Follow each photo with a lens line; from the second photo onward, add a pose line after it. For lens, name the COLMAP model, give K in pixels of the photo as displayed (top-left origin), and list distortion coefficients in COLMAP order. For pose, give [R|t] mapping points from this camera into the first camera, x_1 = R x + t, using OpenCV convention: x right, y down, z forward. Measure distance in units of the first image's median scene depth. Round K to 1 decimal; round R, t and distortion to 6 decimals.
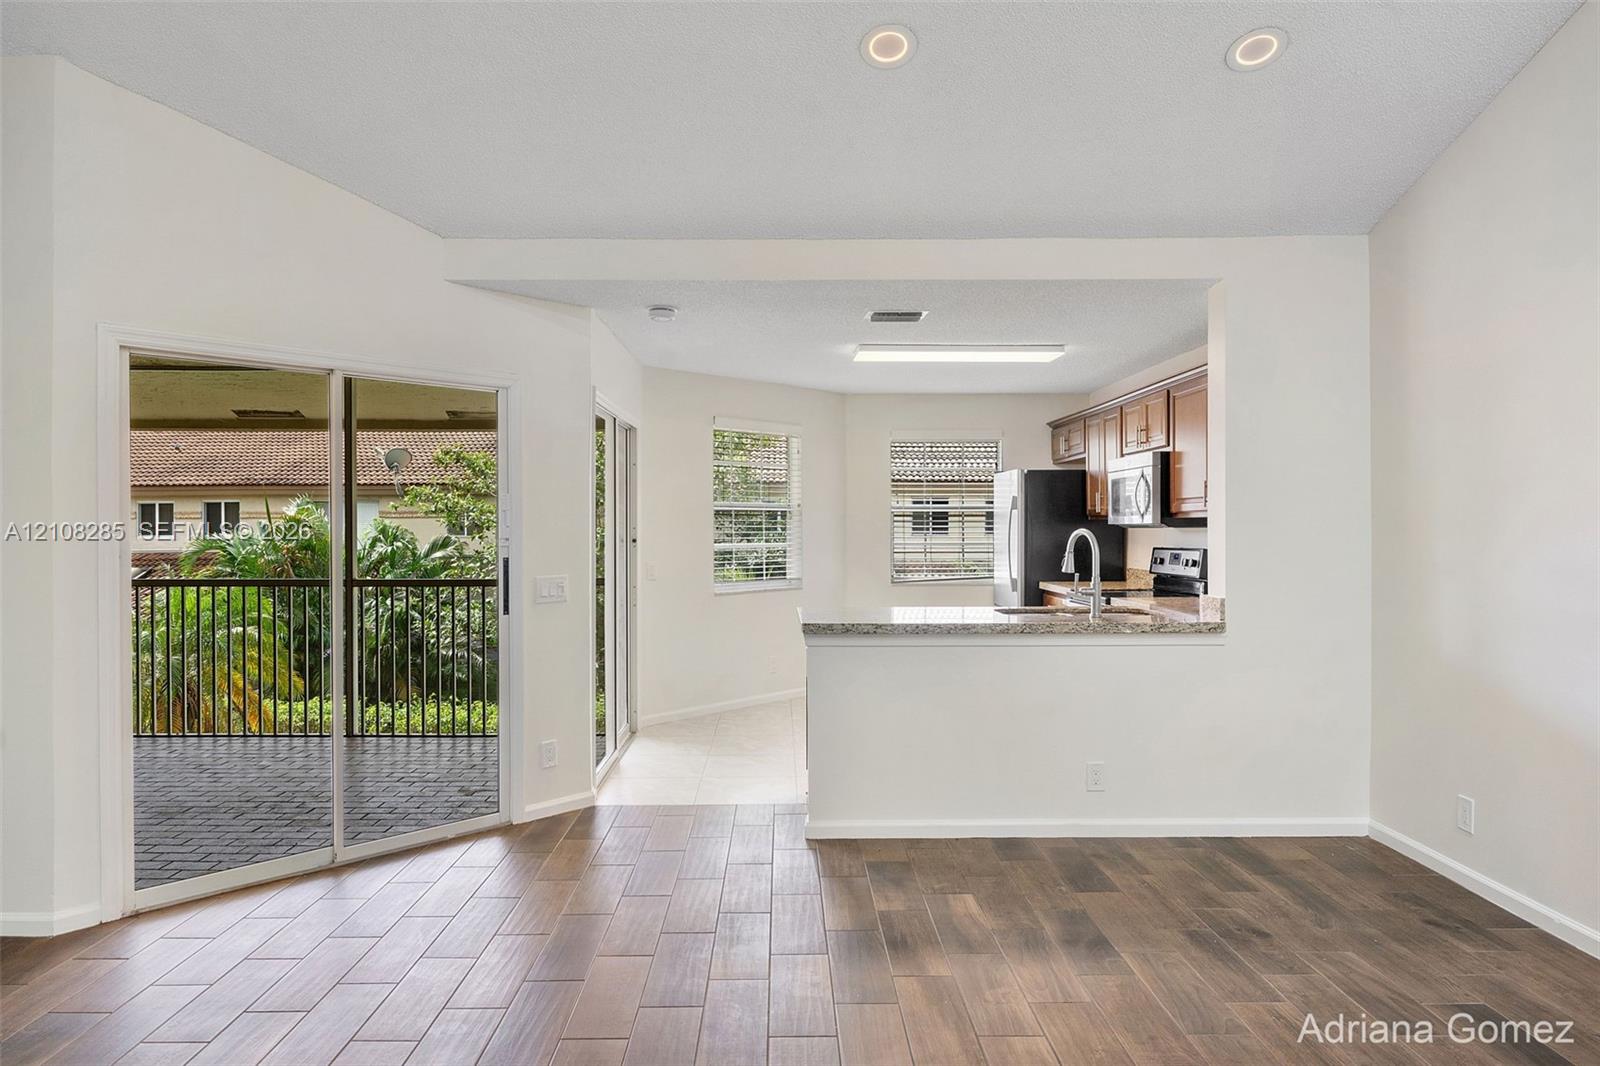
lens RADIAL K [[982.1, 0, 793.8], [0, 982.1, 535.9], [0, 0, 1]] dist [-0.000629, -0.000873]
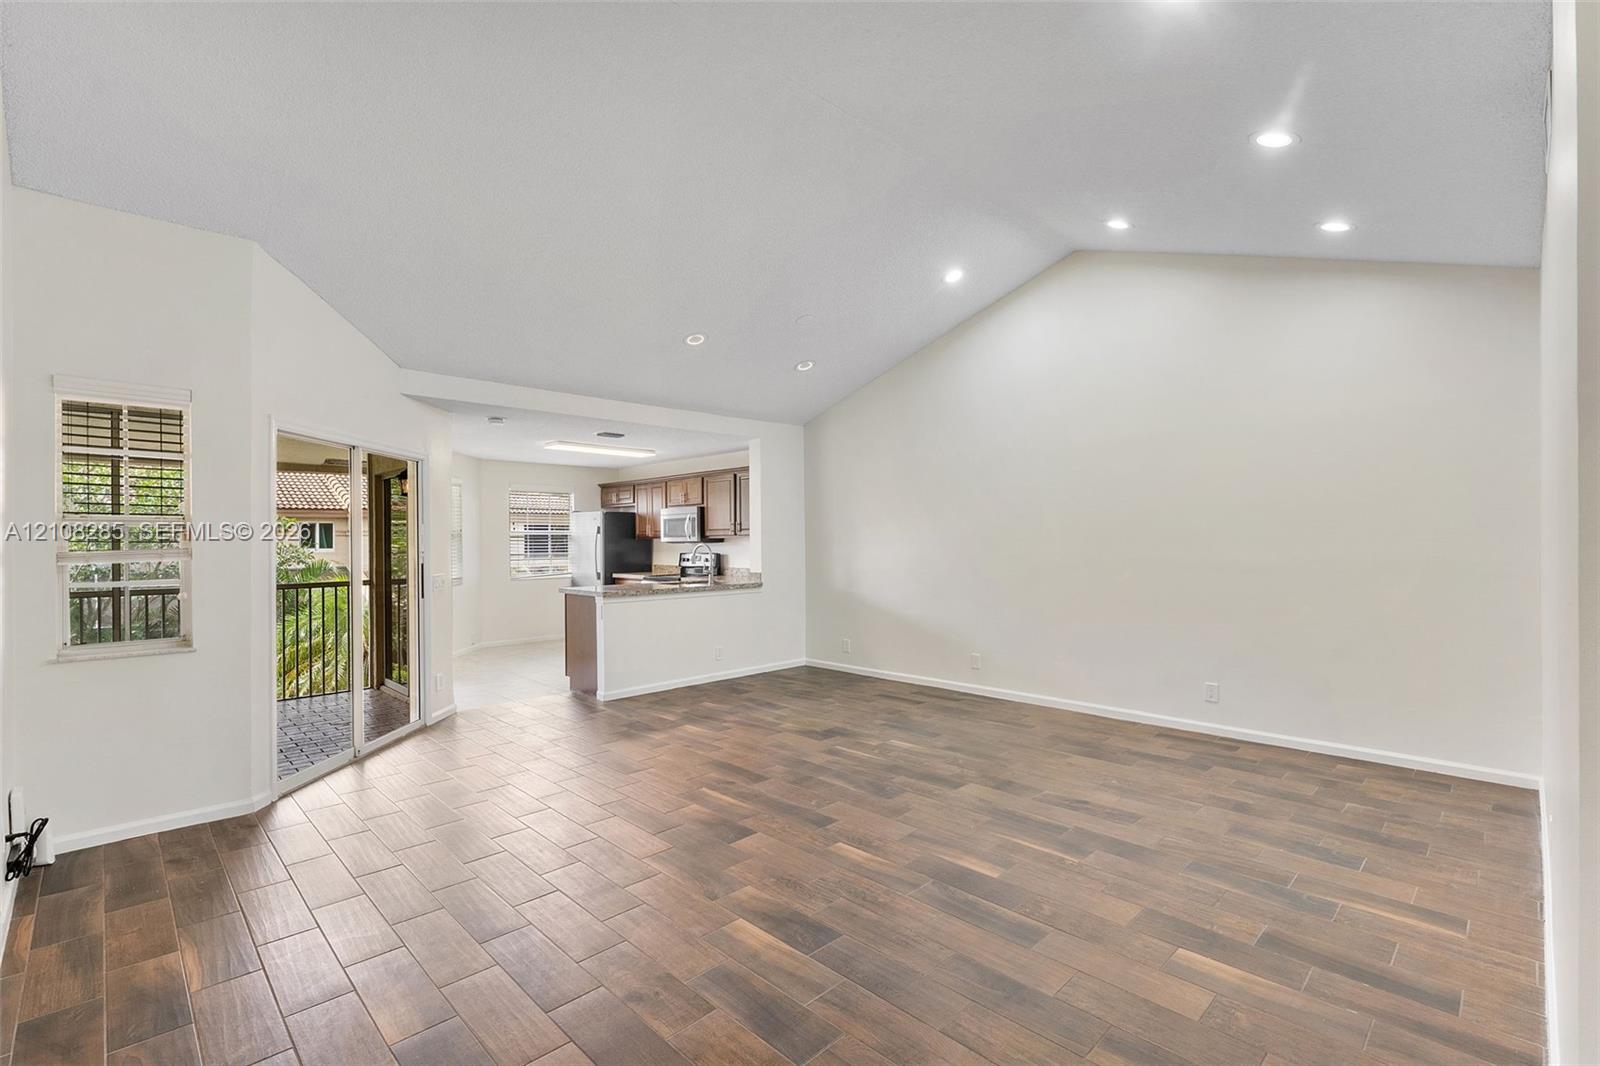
lens RADIAL K [[700.6, 0, 793.5], [0, 700.6, 550.6], [0, 0, 1]] dist [0.000012, 0.000017]
pose [[0.726903, -0.013398, 0.686610, -0.646885], [0.012560, 0.999902, 0.006214, 0.001183], [-0.686625, 0.004106, 0.727000, -0.278750]]
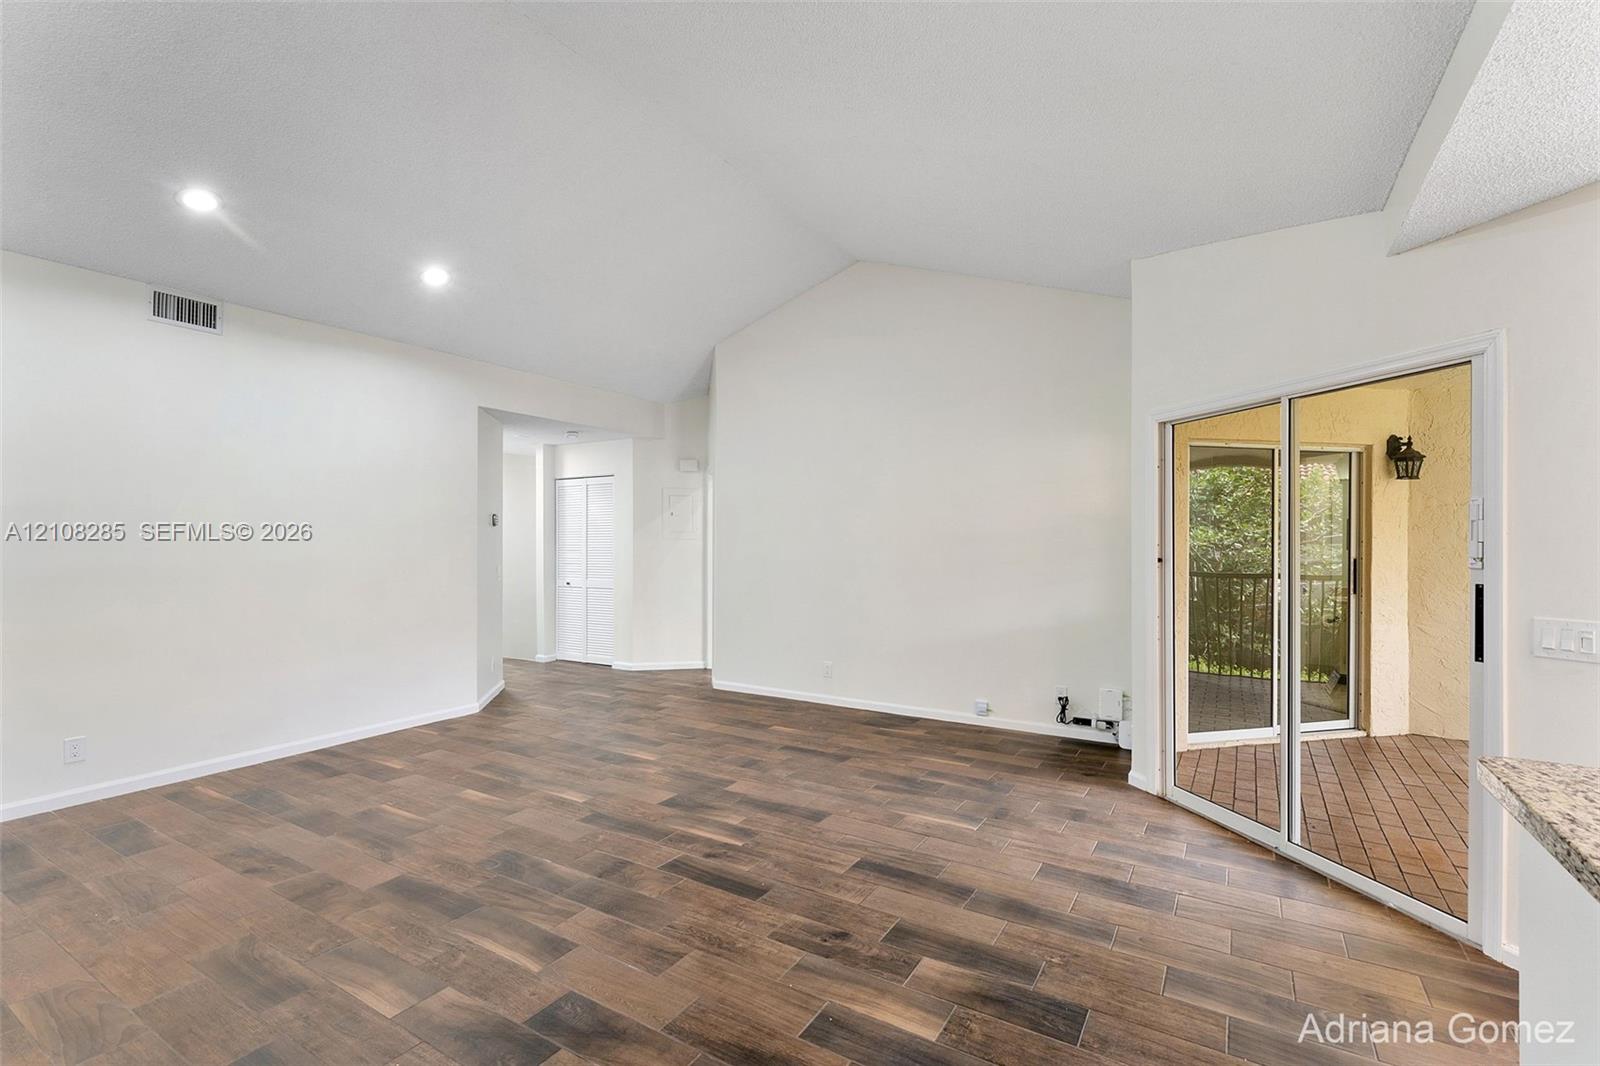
lens RADIAL K [[723.3, 0, 800.0], [0, 723.3, 533.0], [0, 0, 1]] dist [0.000880, -0.000154]
pose [[-0.530086, -0.007354, -0.847912, 0.443092], [-0.007156, 0.999966, -0.004199, -0.011239], [0.847914, 0.003842, -0.530120, 0.858012]]
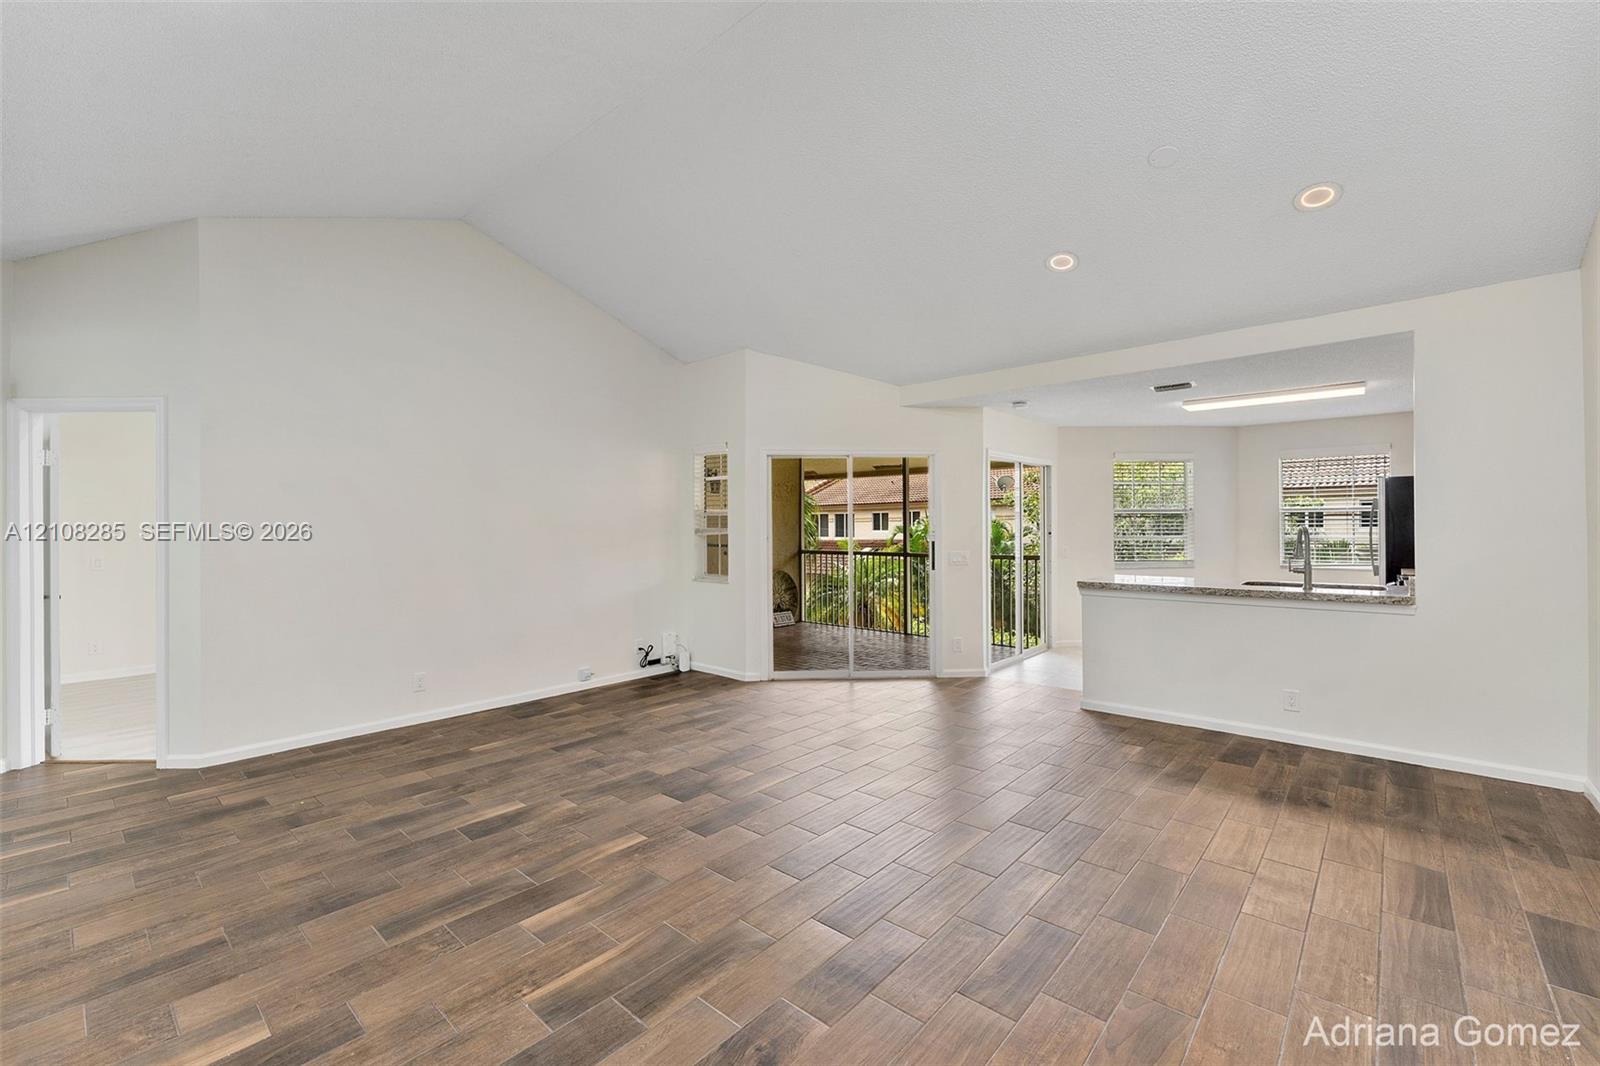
lens RADIAL K [[670.3, 0, 800.0], [0, 670.3, 533.0], [0, 0, 1]] dist [-0.002013, -0.000327]
pose [[0.745205, 0.003320, -0.666827, 0.406209], [-0.001308, 0.999993, 0.003518, 0.001058], [0.666834, -0.001750, 0.745204, -0.183024]]
